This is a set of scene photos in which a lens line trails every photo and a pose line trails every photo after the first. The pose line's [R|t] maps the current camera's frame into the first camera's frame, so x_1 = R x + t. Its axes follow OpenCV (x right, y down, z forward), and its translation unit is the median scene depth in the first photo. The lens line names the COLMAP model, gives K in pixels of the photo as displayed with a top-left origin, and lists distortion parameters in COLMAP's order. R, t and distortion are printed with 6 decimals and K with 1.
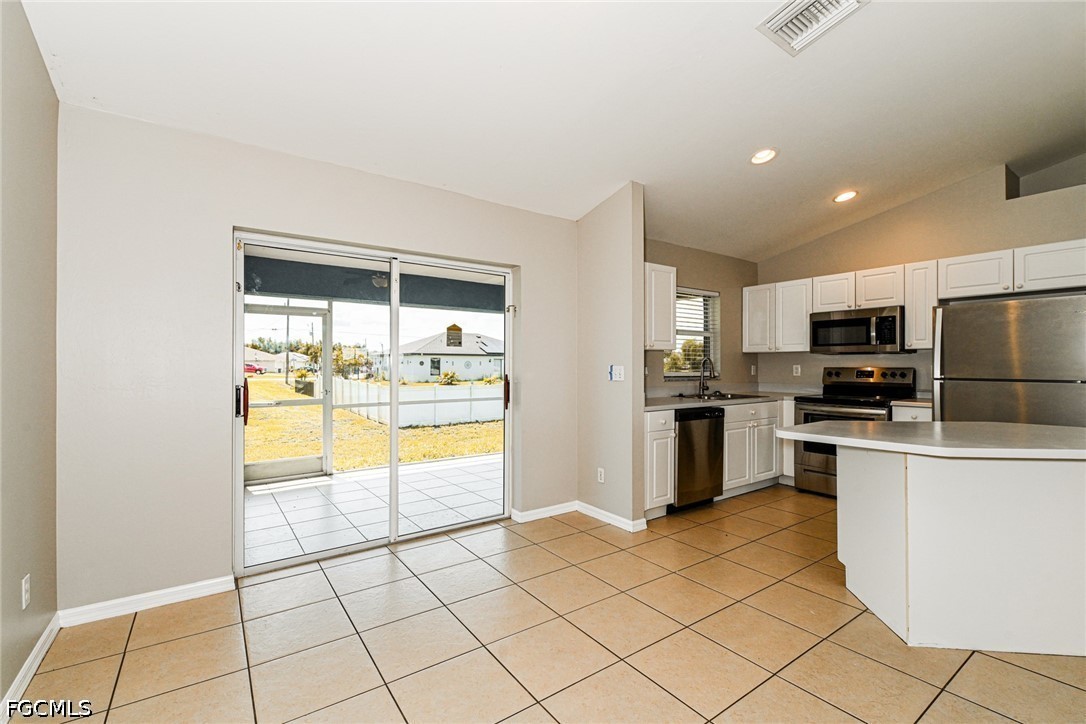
lens RADIAL K [[460.4, 0, 539.6], [0, 460.4, 361.6], [0, 0, 1]] dist [0.027757, -0.000800]
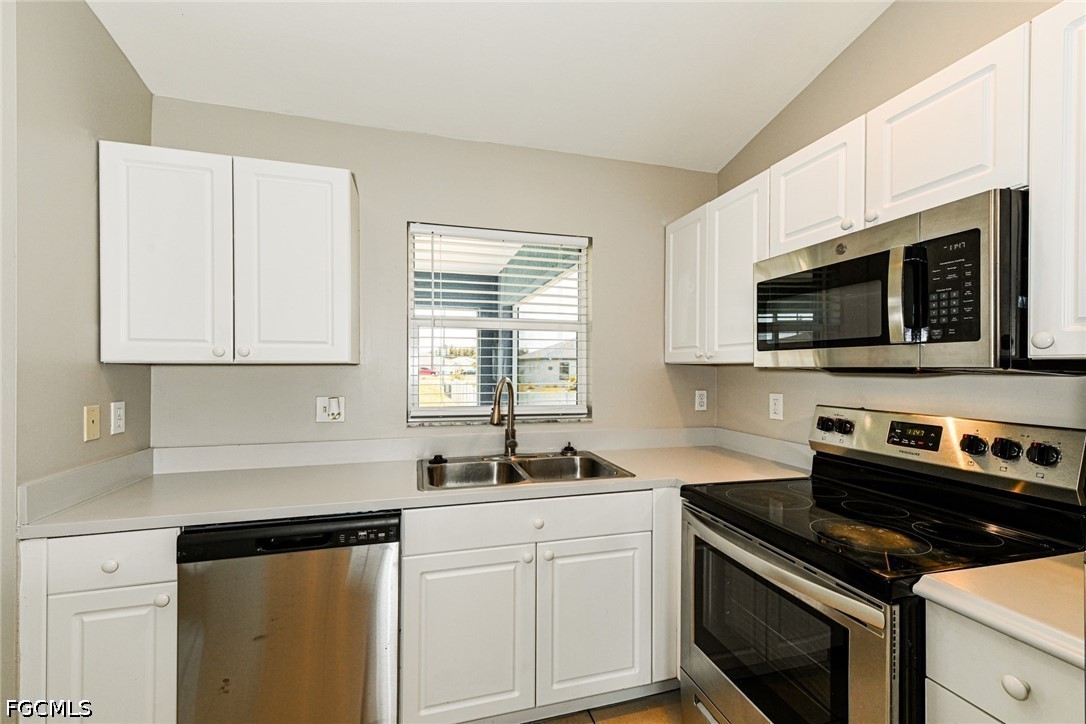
lens RADIAL K [[460.4, 0, 540.2], [0, 460.4, 366.6], [0, 0, 1]] dist [0.027757, -0.000800]
pose [[0.949048, 0.001417, -0.315128, 0.538373], [-0.000707, 0.999997, 0.002365, -0.020335], [0.315131, -0.002021, 0.949046, 0.594830]]
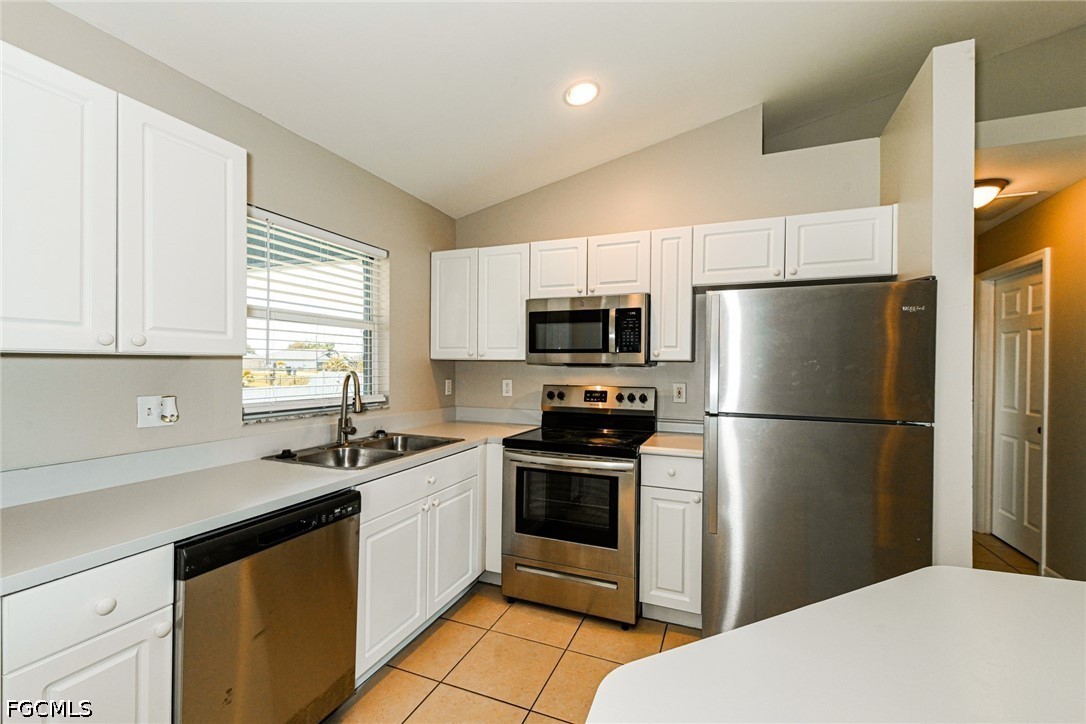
lens RADIAL K [[460.4, 0, 545.7], [0, 460.4, 362.1], [0, 0, 1]] dist [0.027757, -0.000800]
pose [[0.832710, 0.008786, 0.553639, 0.266724], [-0.010503, 0.999945, -0.000071, -0.020176], [-0.553610, -0.005755, 0.832756, 0.479561]]
